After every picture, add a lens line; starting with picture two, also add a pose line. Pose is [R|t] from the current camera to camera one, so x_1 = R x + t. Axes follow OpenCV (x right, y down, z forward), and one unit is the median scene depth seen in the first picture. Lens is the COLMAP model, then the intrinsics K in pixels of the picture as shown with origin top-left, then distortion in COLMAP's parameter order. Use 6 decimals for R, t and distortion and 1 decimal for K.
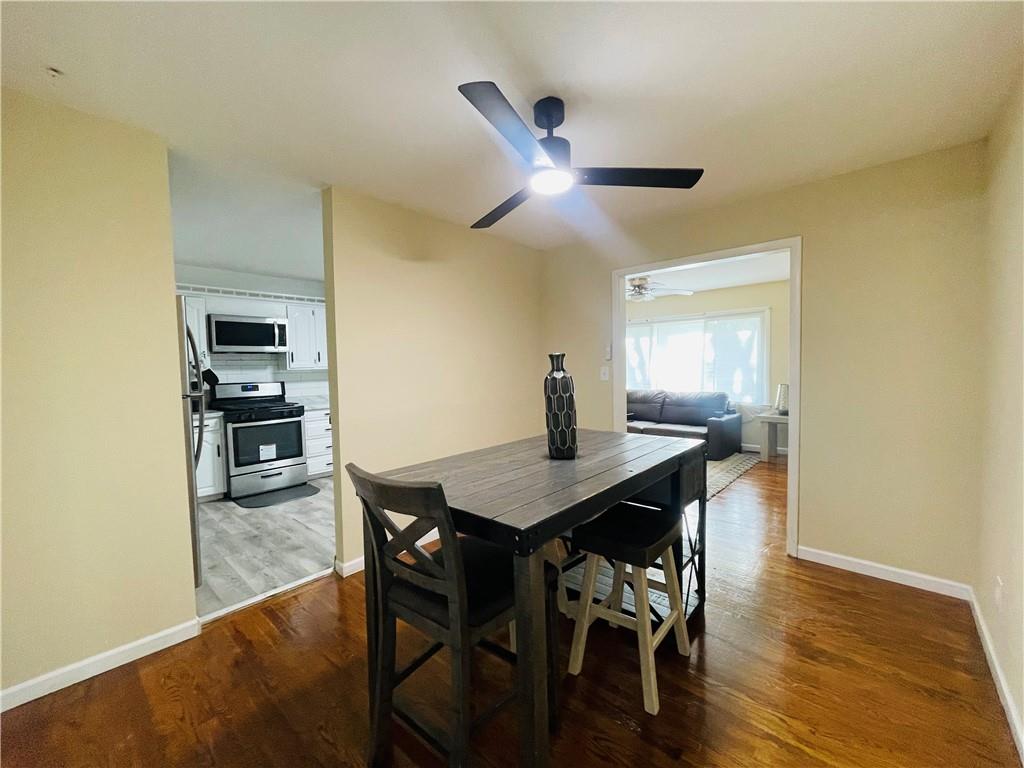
lens RADIAL K [[414.0, 0, 510.6], [0, 414.0, 386.0], [0, 0, 1]] dist [-0.002580, 0.000749]
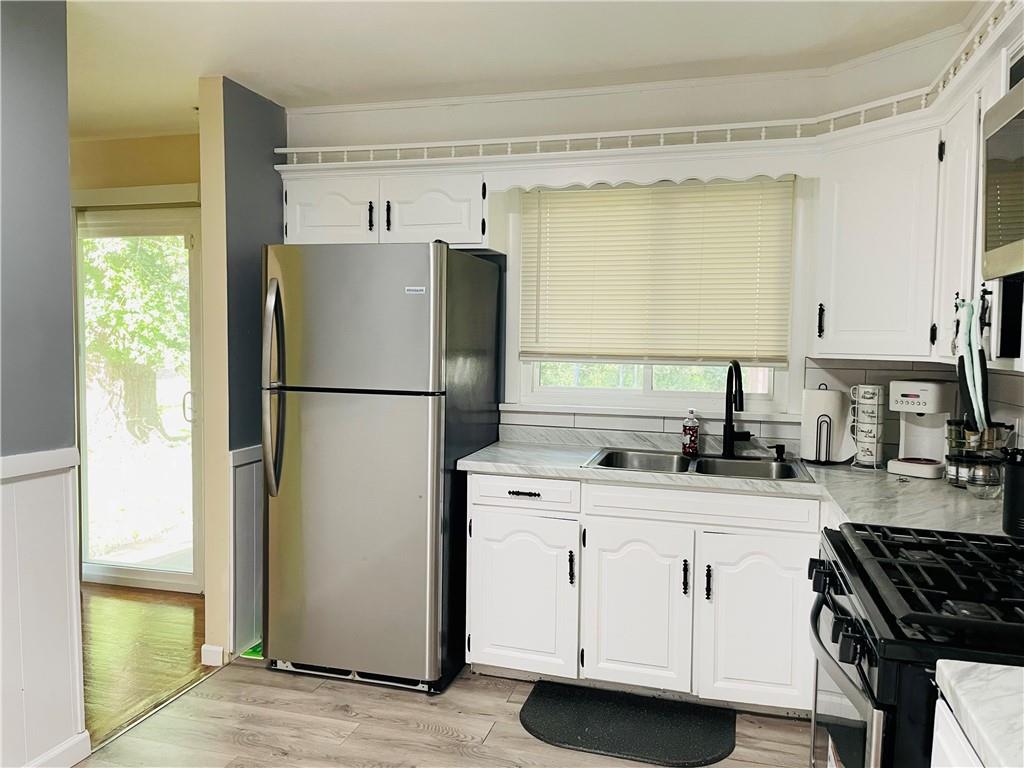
lens RADIAL K [[772.6, 0, 506.4], [0, 772.6, 386.8], [0, 0, 1]] dist [0.080550, -0.104437]
pose [[-0.897144, 0.035342, -0.440321, -0.444344], [-0.015103, 0.993758, 0.110534, -0.102105], [0.441479, 0.105815, -0.891010, 1.879614]]
